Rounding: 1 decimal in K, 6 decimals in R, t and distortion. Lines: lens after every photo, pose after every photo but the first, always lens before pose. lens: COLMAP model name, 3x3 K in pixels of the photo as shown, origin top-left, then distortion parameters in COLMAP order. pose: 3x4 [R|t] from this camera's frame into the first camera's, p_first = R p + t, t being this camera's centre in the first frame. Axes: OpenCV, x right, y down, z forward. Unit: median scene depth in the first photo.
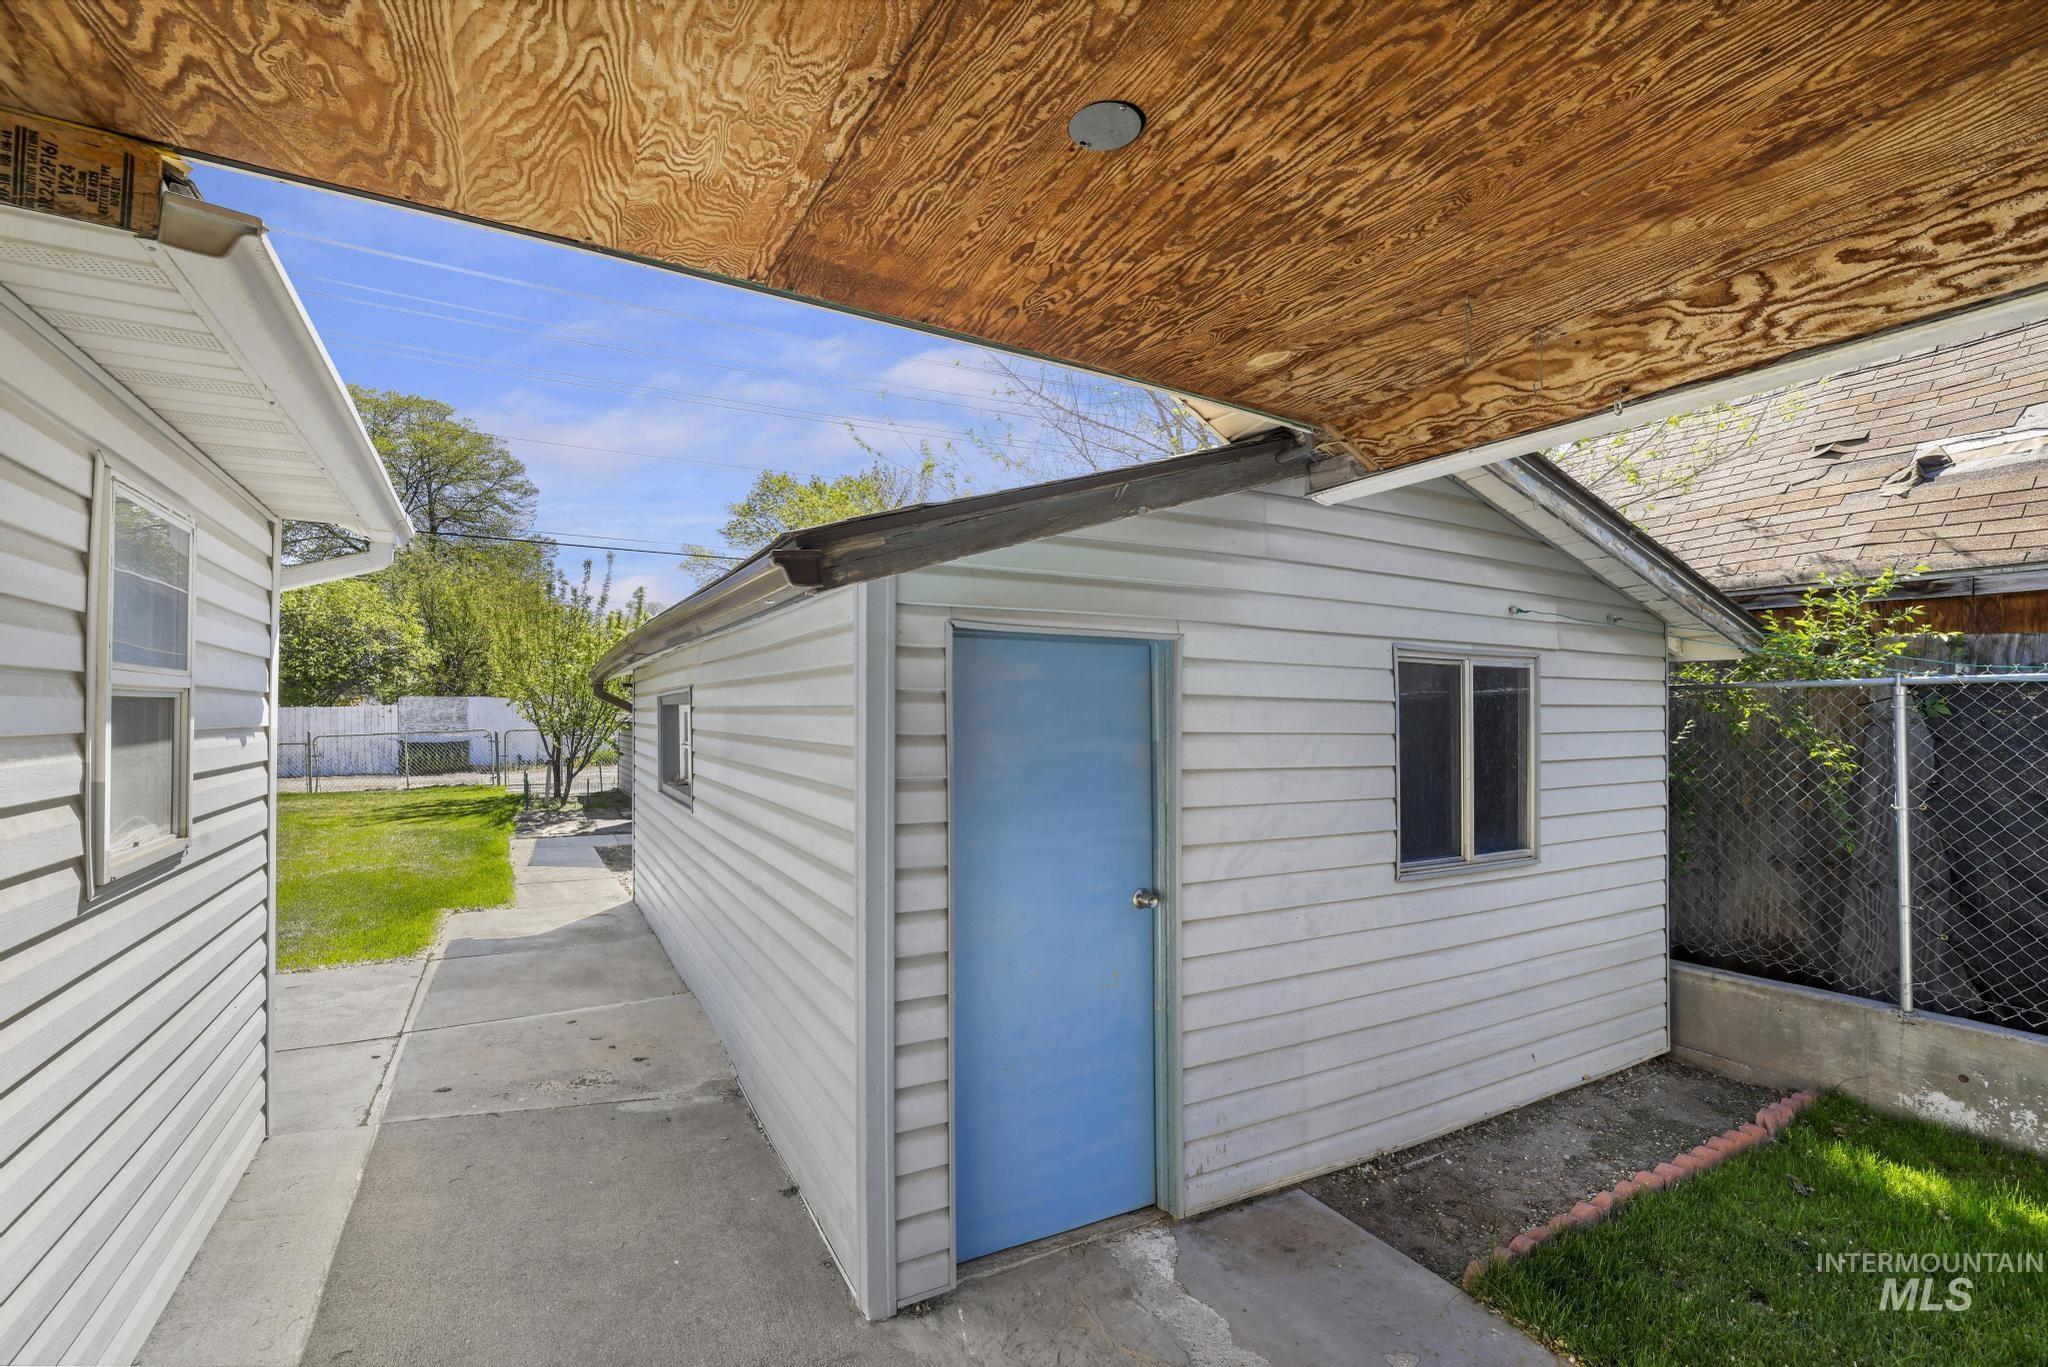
lens RADIAL K [[889.6, 0, 1030.5], [0, 889.6, 711.7], [0, 0, 1]] dist [-0.040565, 0.016003]
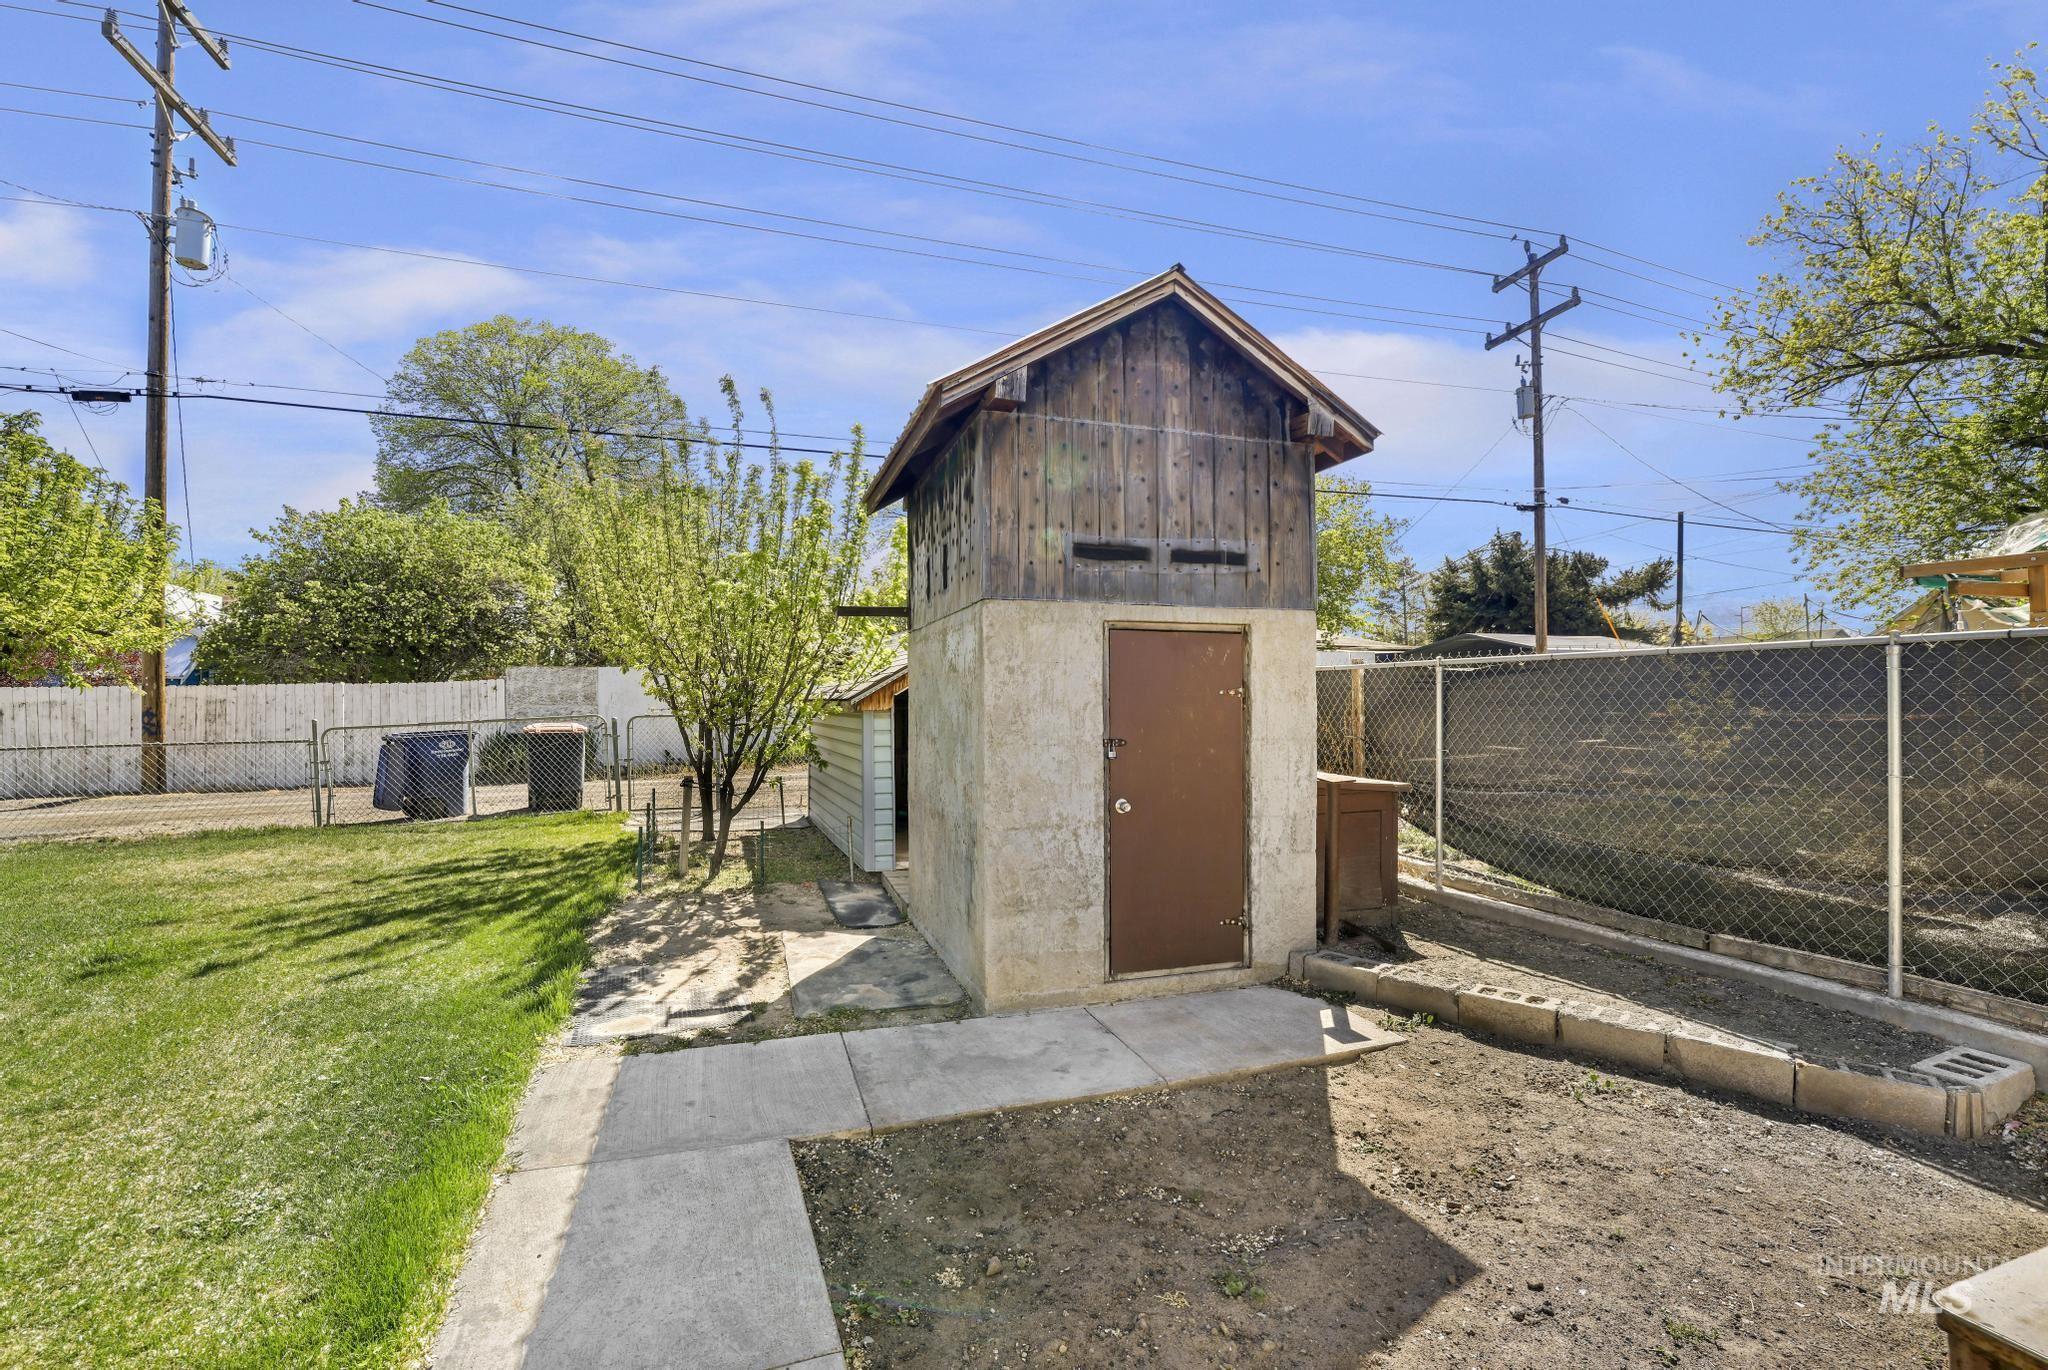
lens RADIAL K [[917.0, 0, 1005.5], [0, 917.0, 675.3], [0, 0, 1]] dist [-0.057878, 0.022846]
pose [[0.980061, -0.013521, -0.198236, -0.180932], [0.010409, 0.999806, -0.016735, 0.005243], [0.198424, 0.014338, 0.980011, 0.358338]]
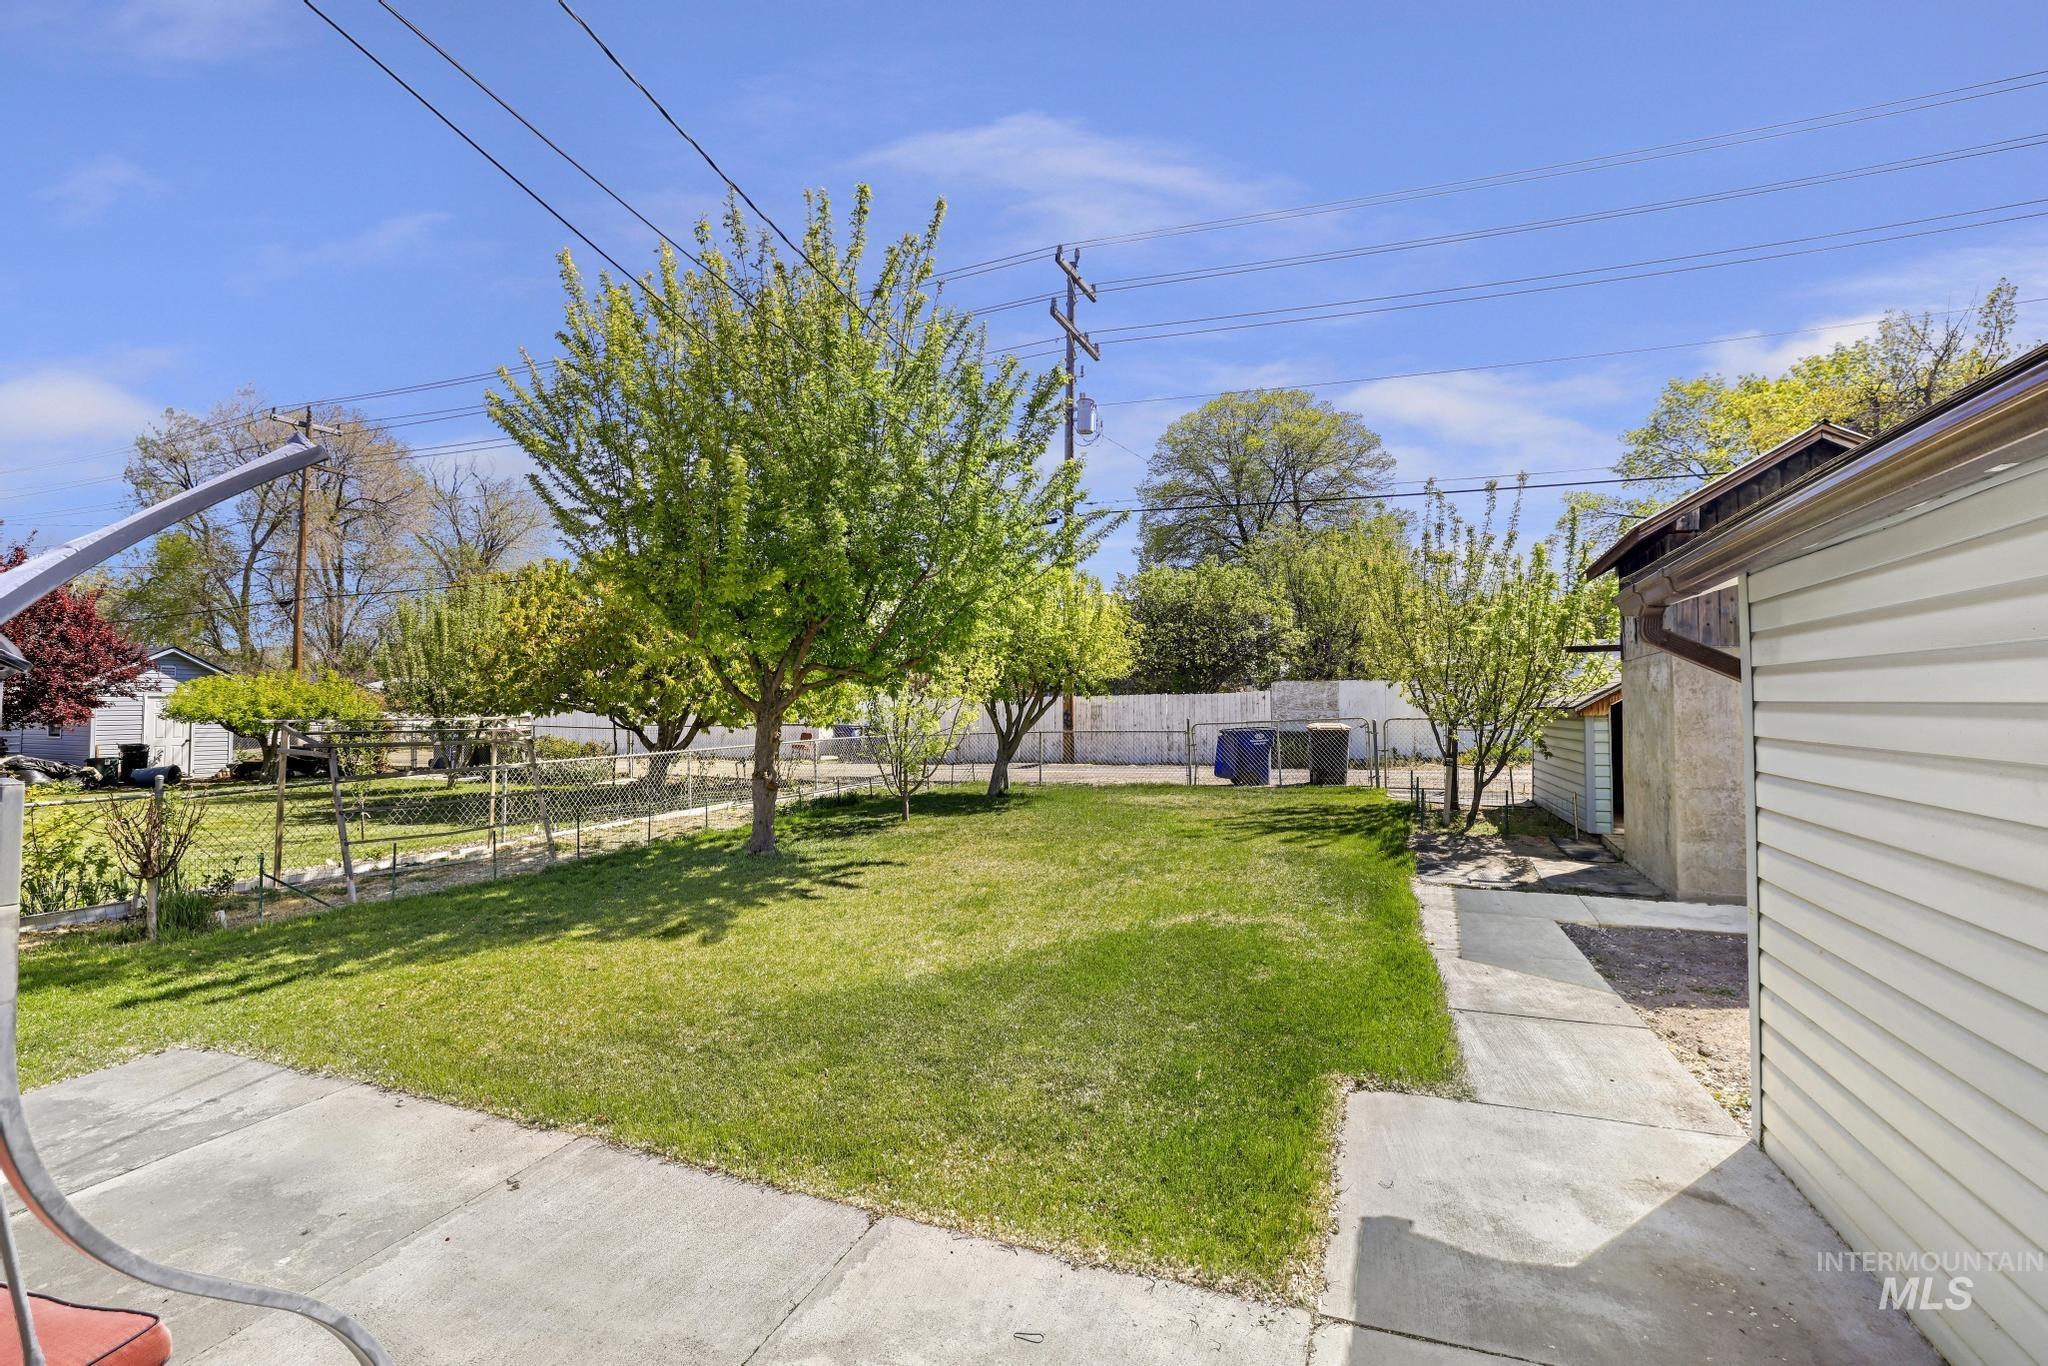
lens RADIAL K [[917.0, 0, 1005.5], [0, 917.0, 673.3], [0, 0, 1]] dist [-0.057878, 0.022846]
pose [[0.611986, -0.030447, -0.790282, -0.119282], [0.008057, 0.999447, -0.032267, 0.002823], [0.790828, 0.013380, 0.611893, 0.170020]]
